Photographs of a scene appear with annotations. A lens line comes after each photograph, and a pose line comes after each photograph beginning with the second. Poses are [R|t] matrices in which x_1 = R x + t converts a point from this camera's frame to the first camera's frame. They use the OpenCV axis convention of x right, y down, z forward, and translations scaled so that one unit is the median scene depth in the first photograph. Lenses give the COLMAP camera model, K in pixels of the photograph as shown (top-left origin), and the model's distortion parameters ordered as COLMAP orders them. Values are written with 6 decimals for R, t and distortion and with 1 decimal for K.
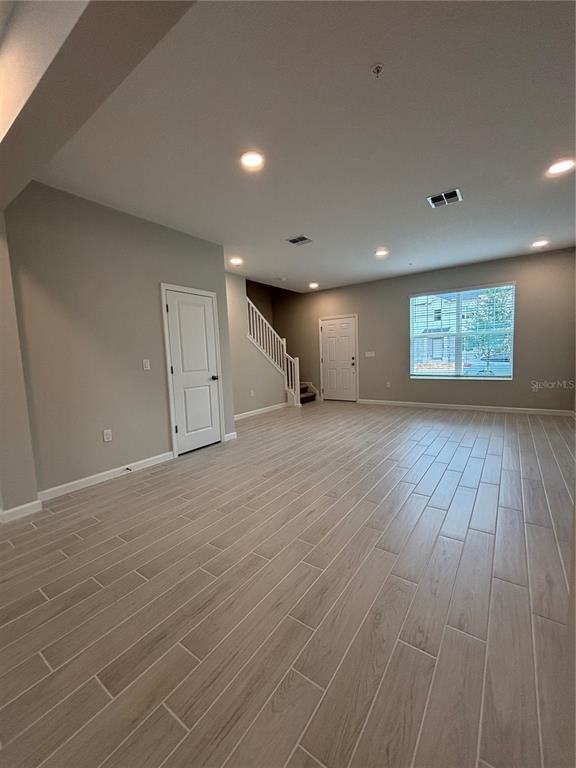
lens RADIAL K [[311.7, 0, 287.8], [0, 311.7, 382.5], [0, 0, 1]] dist [-0.001095, 0.000459]
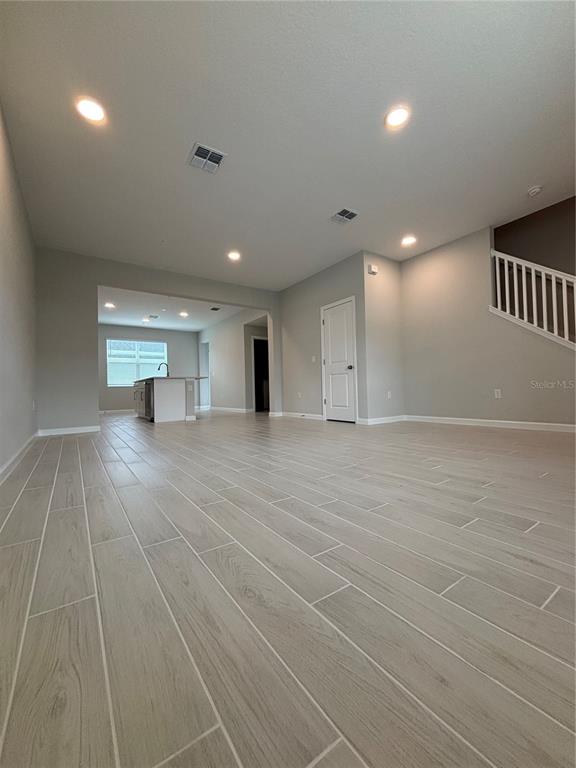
lens RADIAL K [[311.7, 0, 288.4], [0, 311.7, 383.8], [0, 0, 1]] dist [-0.001095, 0.000459]
pose [[-0.340024, 0.029979, -0.939939, 1.082298], [-0.043259, 0.997935, 0.047478, 0.001751], [0.939421, 0.056805, -0.338025, 1.306802]]
